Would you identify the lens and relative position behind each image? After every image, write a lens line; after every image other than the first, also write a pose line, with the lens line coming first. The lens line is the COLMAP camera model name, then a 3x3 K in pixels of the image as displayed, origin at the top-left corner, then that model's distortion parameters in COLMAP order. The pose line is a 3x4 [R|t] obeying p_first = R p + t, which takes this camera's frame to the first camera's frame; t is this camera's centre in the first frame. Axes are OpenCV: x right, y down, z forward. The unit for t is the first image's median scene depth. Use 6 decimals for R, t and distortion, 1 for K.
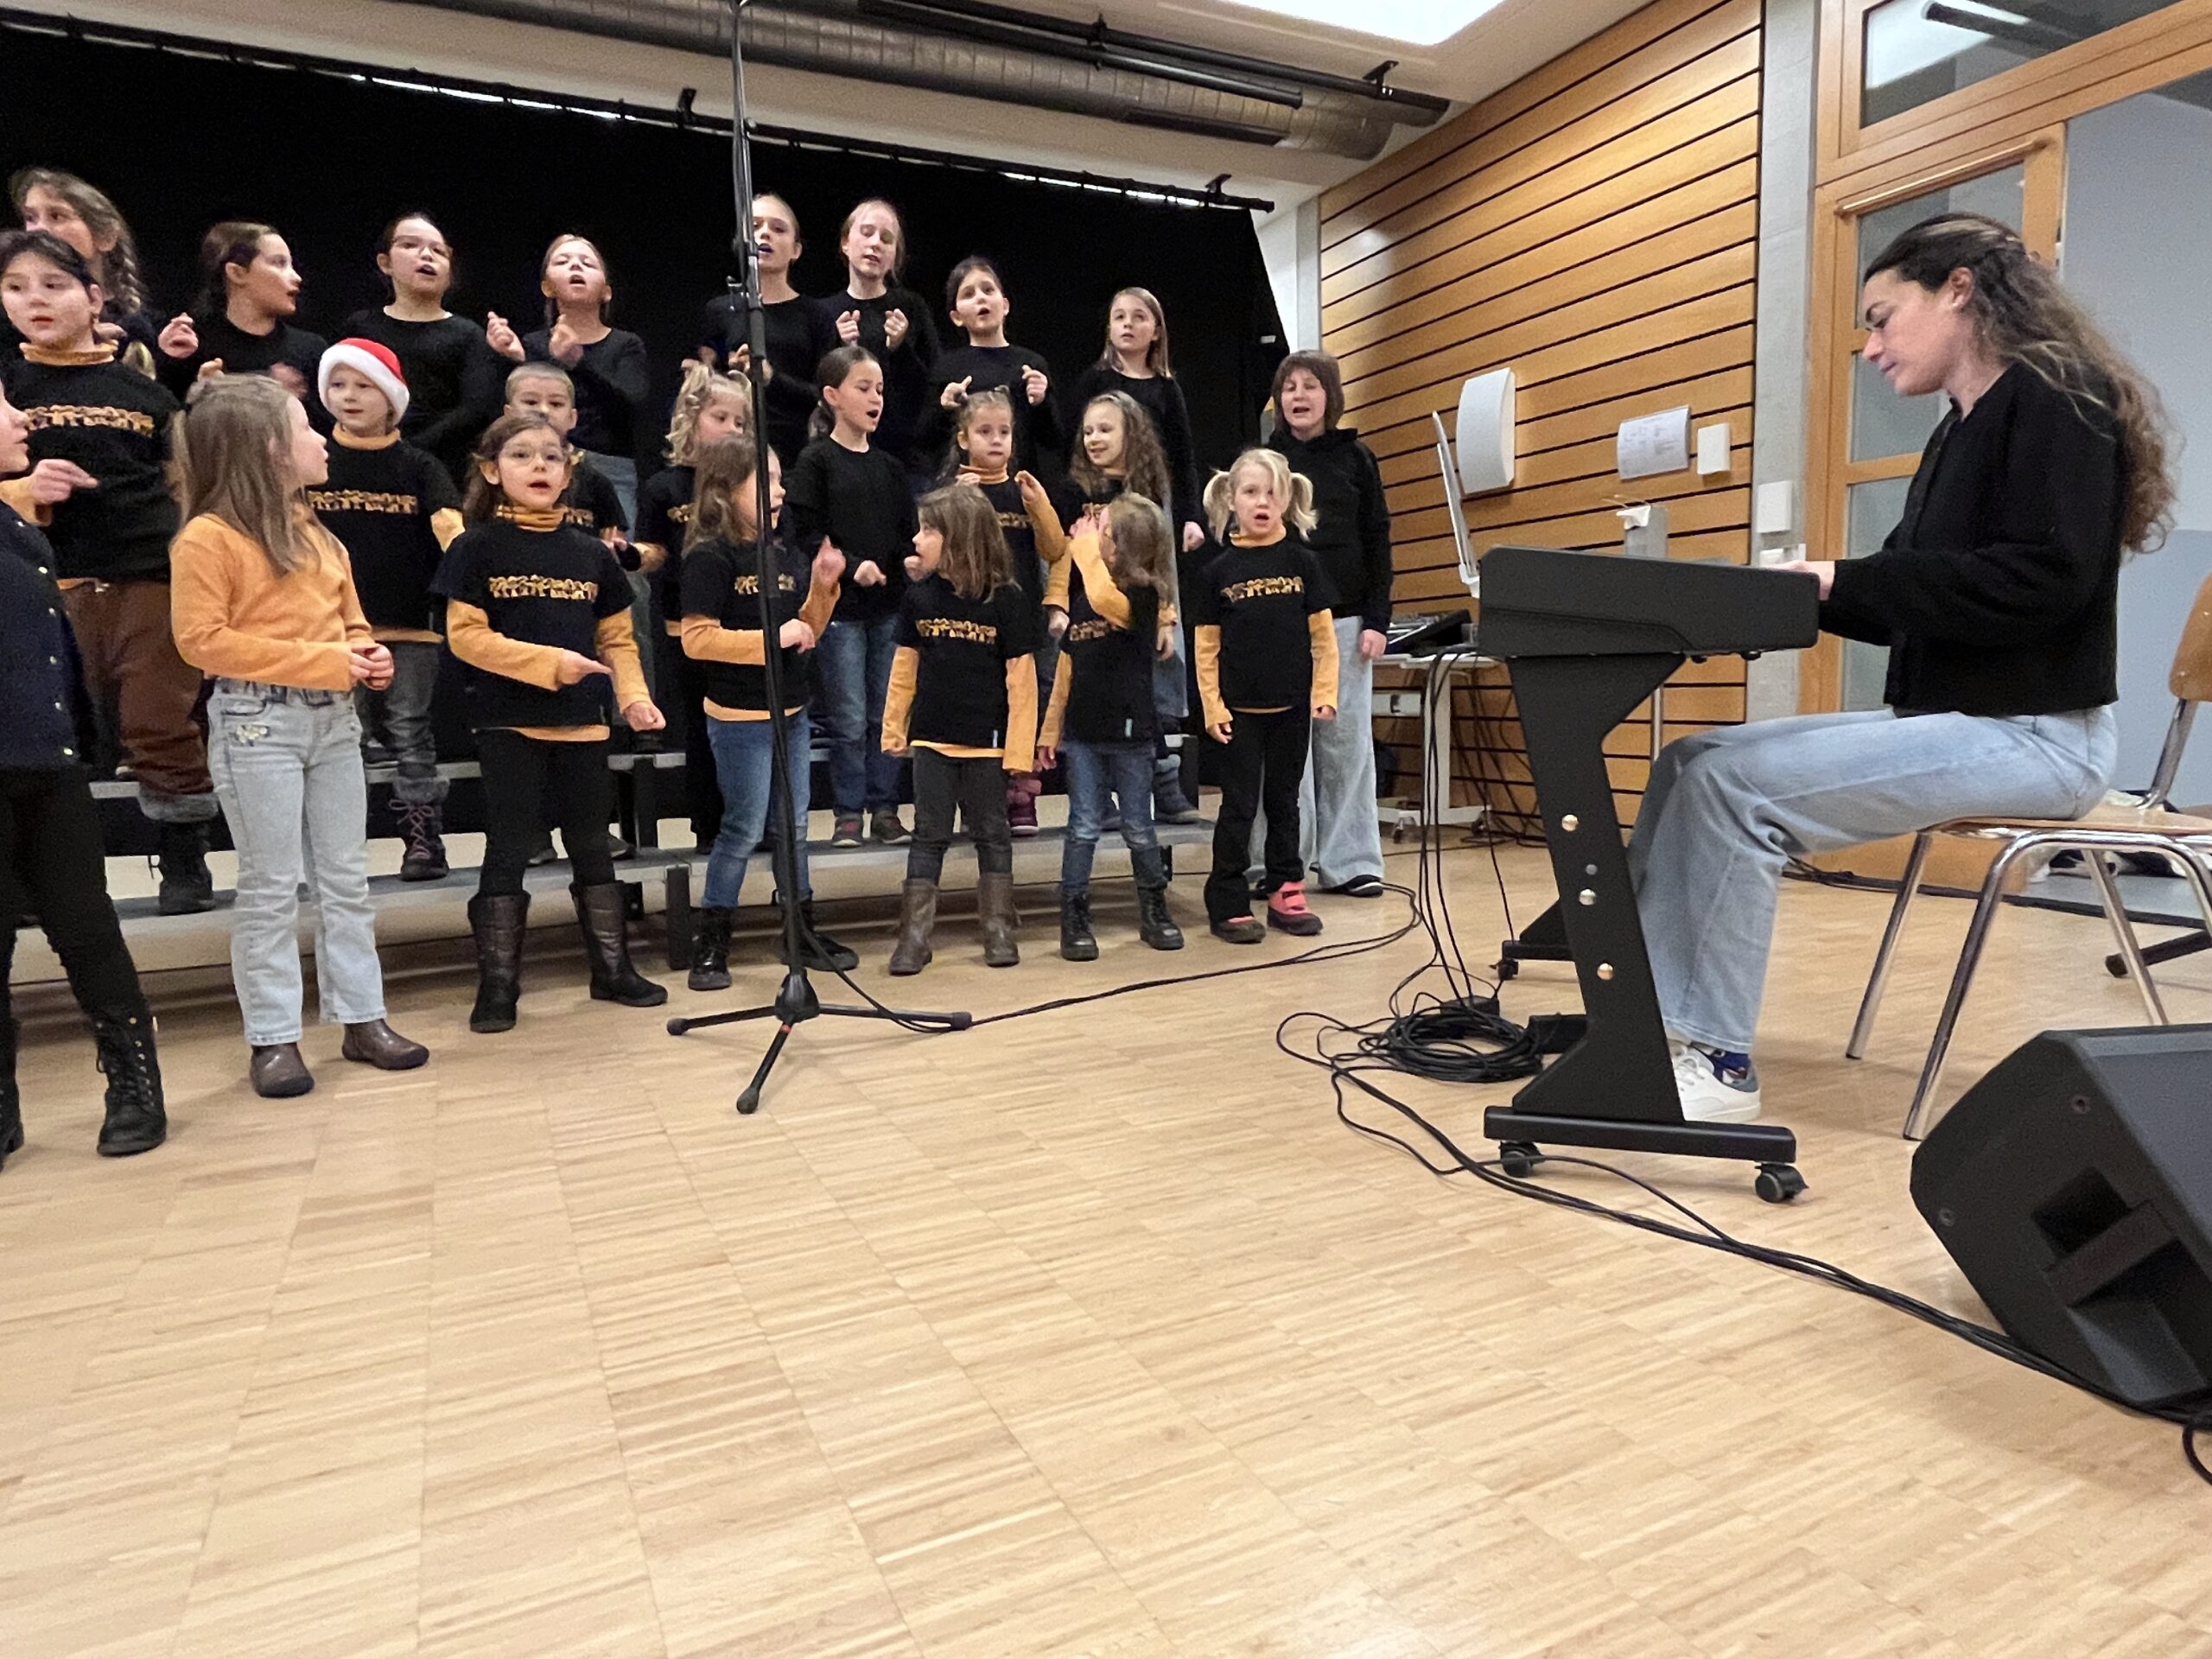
lens RADIAL K [[1336.2, 0, 1100.1], [0, 1336.2, 824.5], [0, 0, 1]] dist [0.006655, -0.006601]
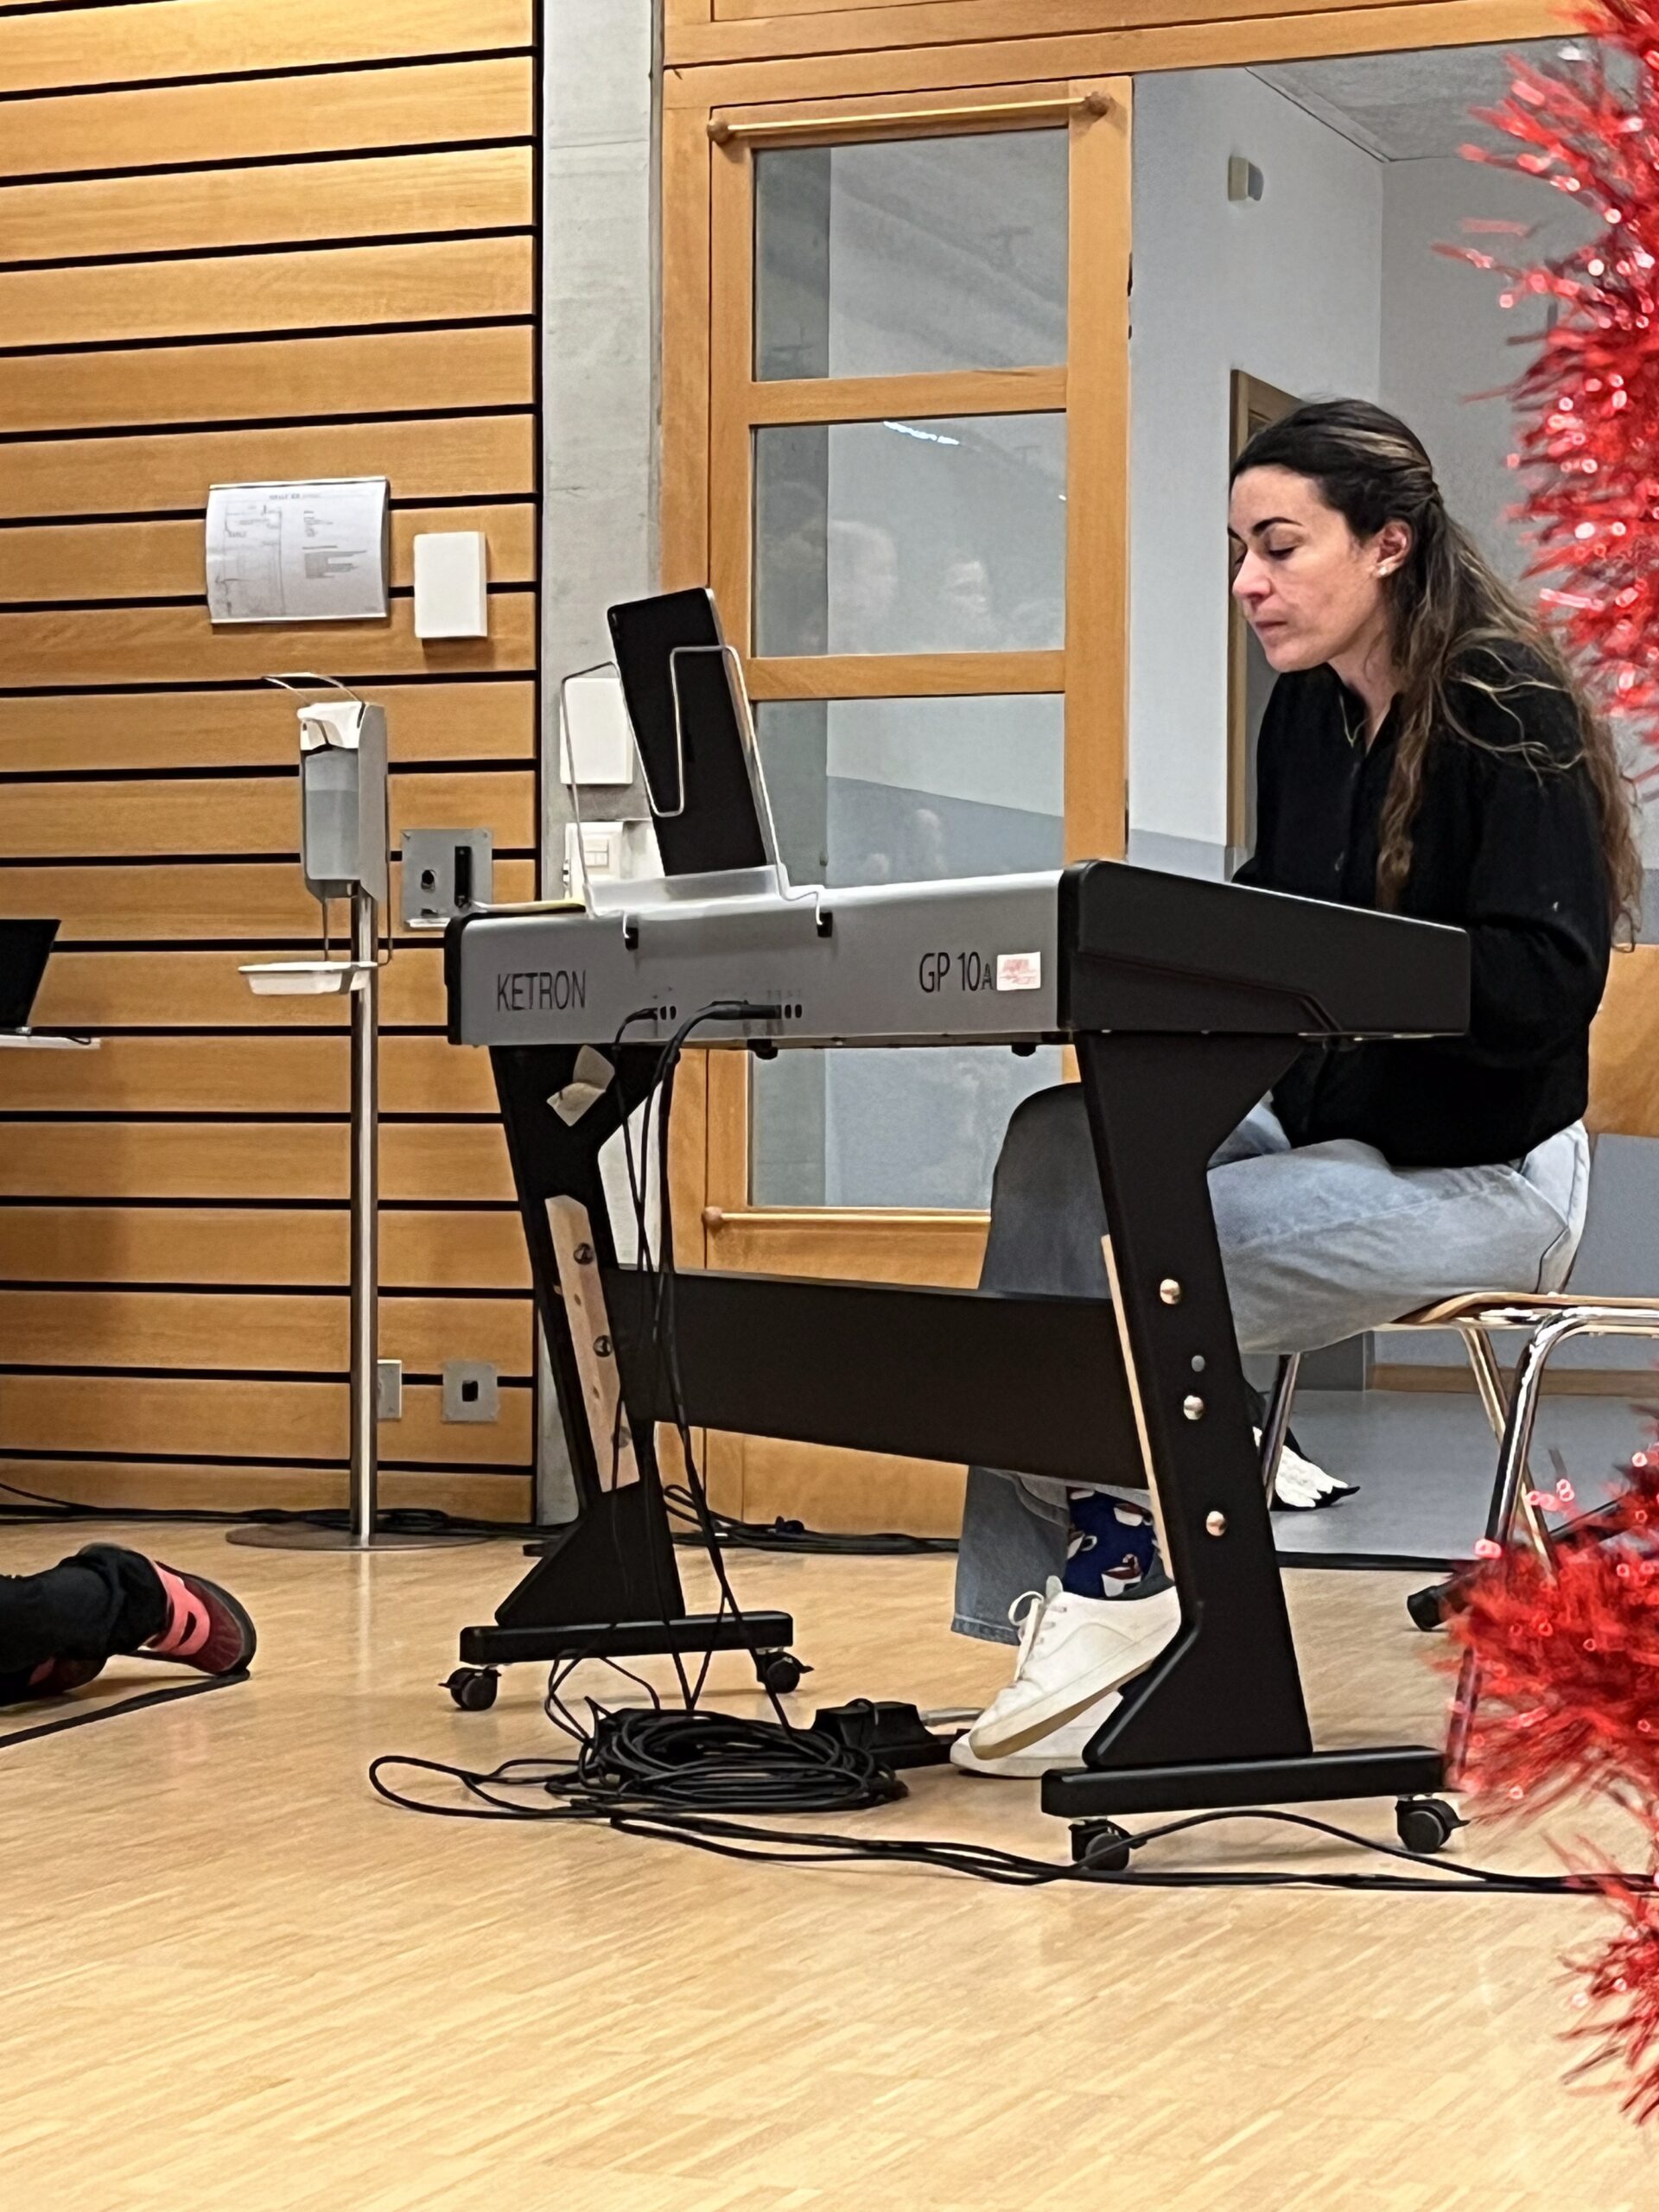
lens RADIAL K [[4801.3, 0, 772.8], [0, 4801.3, 1097.6], [0, 0, 1]] dist [0.157692, 0.000000]
pose [[0.741440, 0.027124, 0.670471, -0.908439], [0.051876, 0.993875, -0.097574, 0.083276], [-0.669011, 0.107126, 0.735491, -0.381149]]
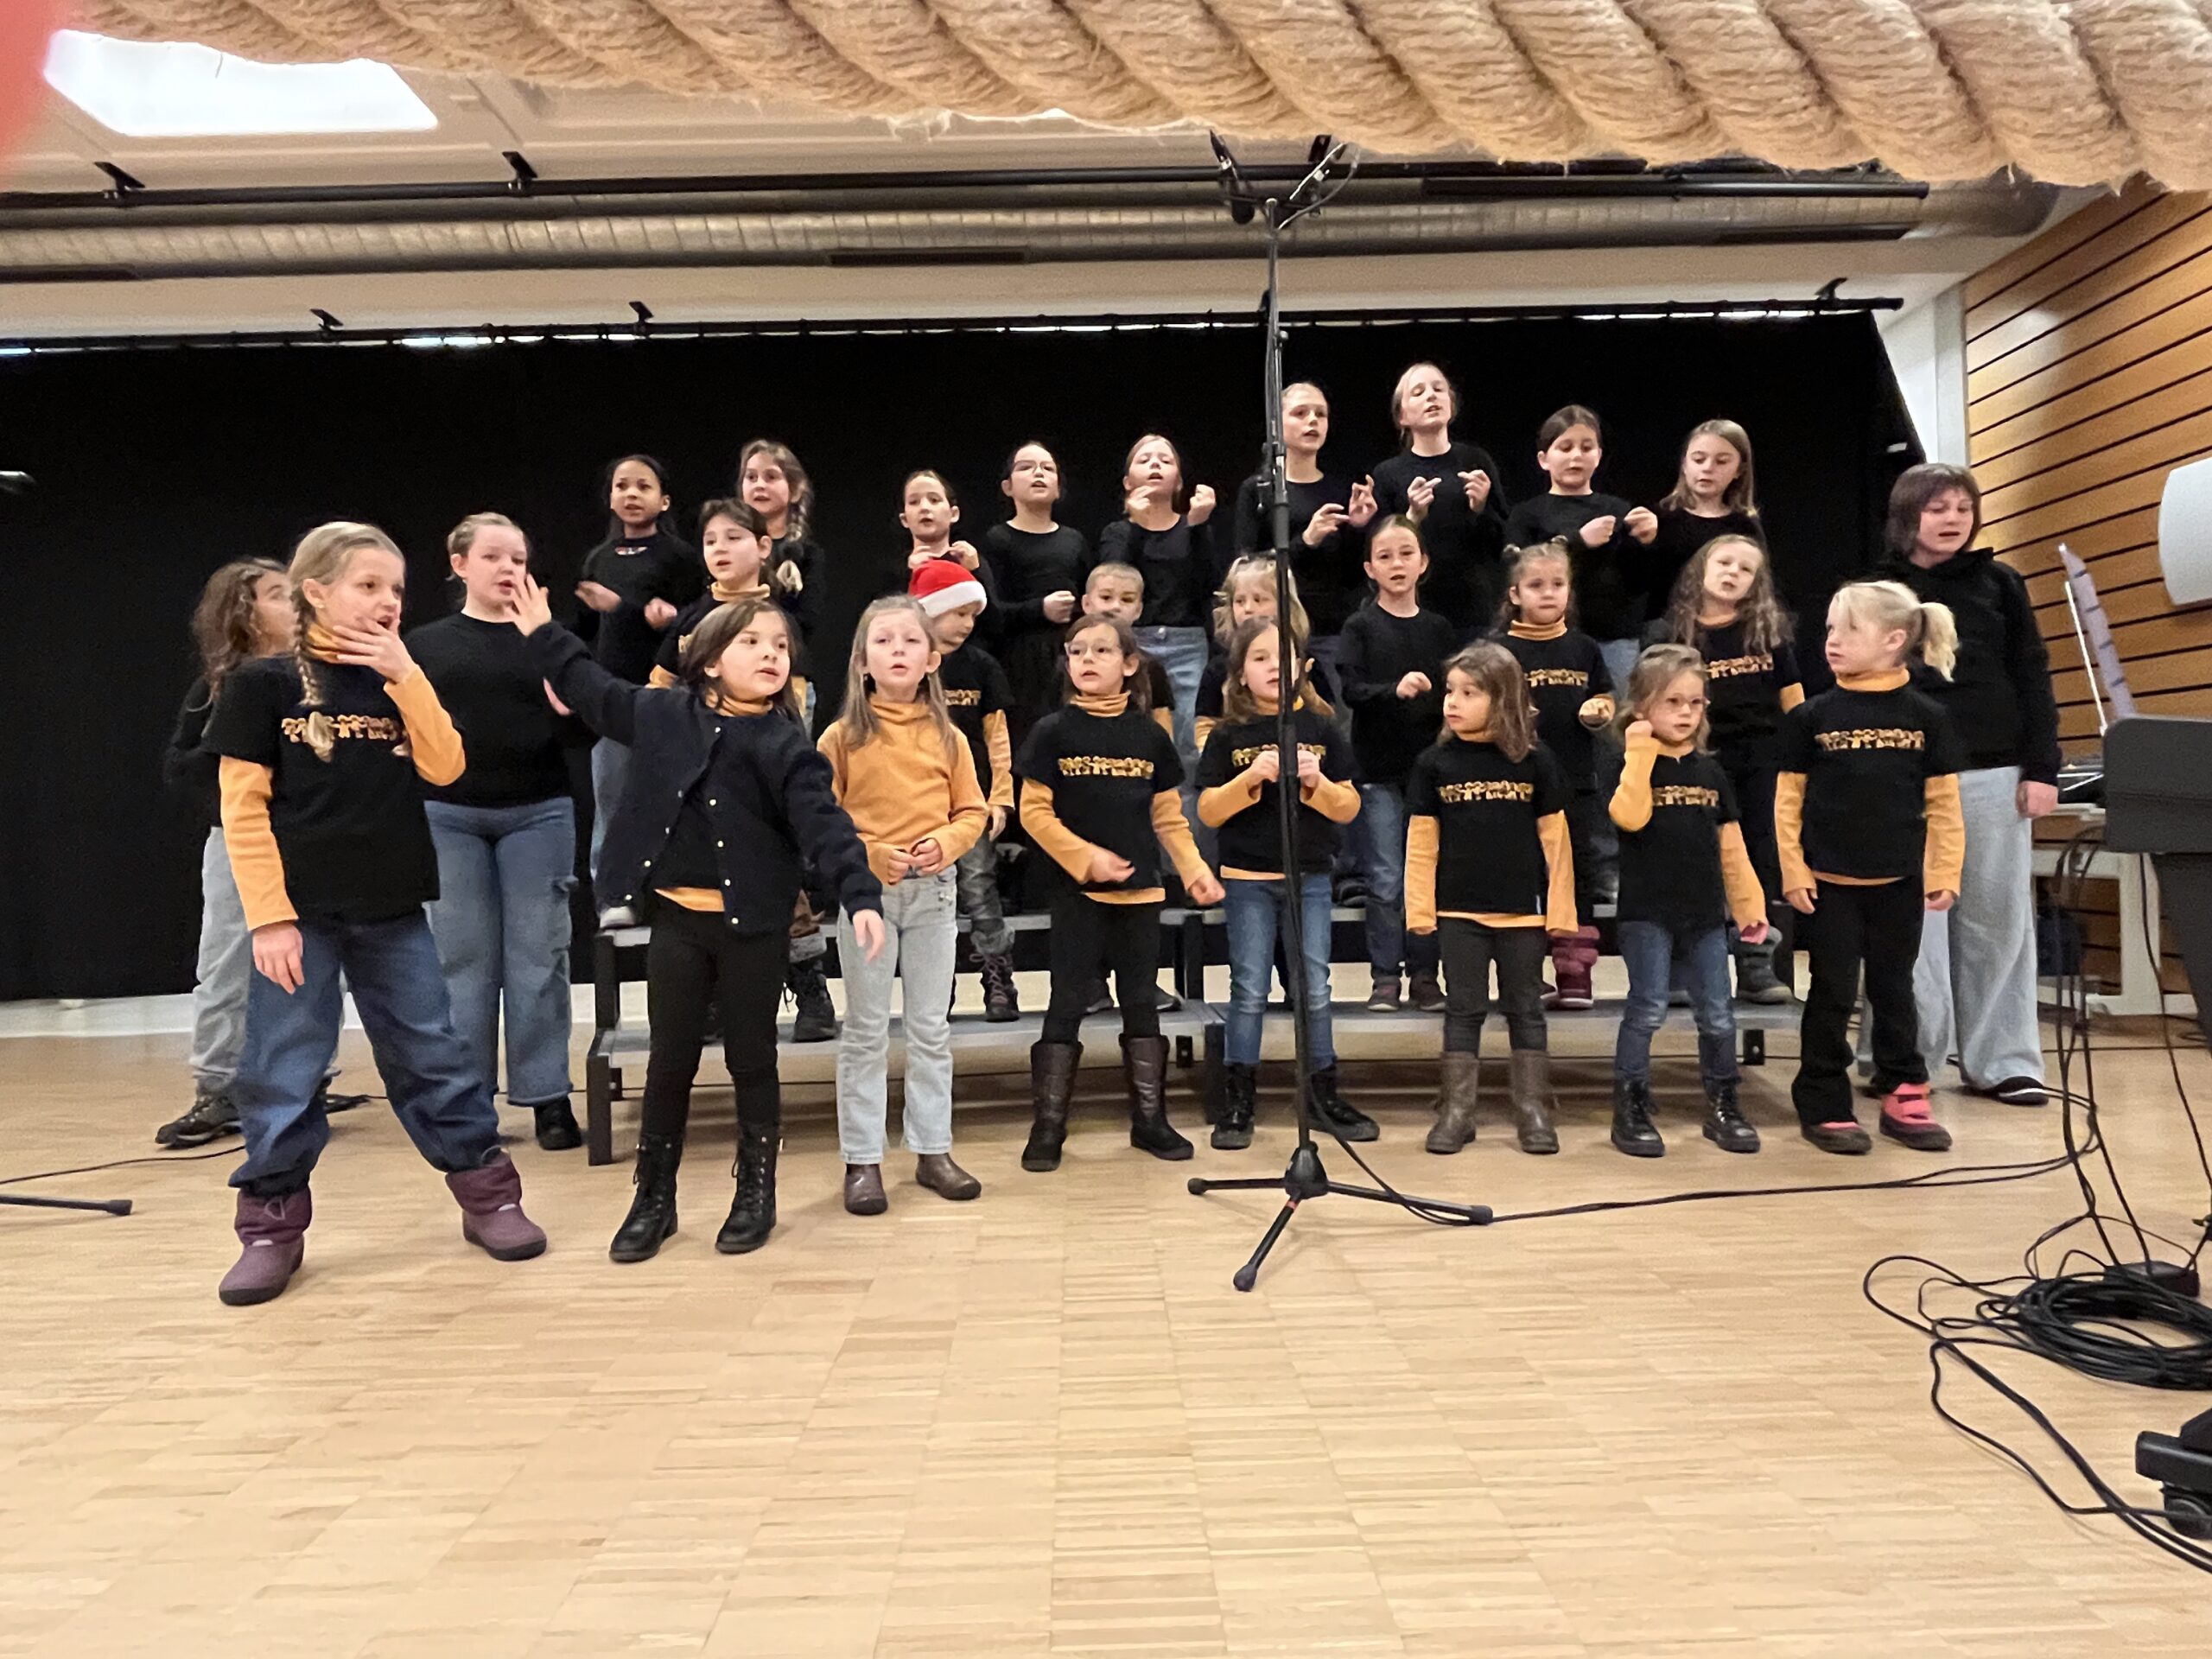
lens RADIAL K [[1336.2, 0, 1102.4], [0, 1336.2, 828.9], [0, 0, 1]] dist [0.006655, -0.006601]
pose [[0.907735, 0.001011, -0.419543, 0.049512], [-0.042049, 0.995181, -0.088582, -0.028806], [0.417431, 0.098050, 0.903403, 0.016250]]
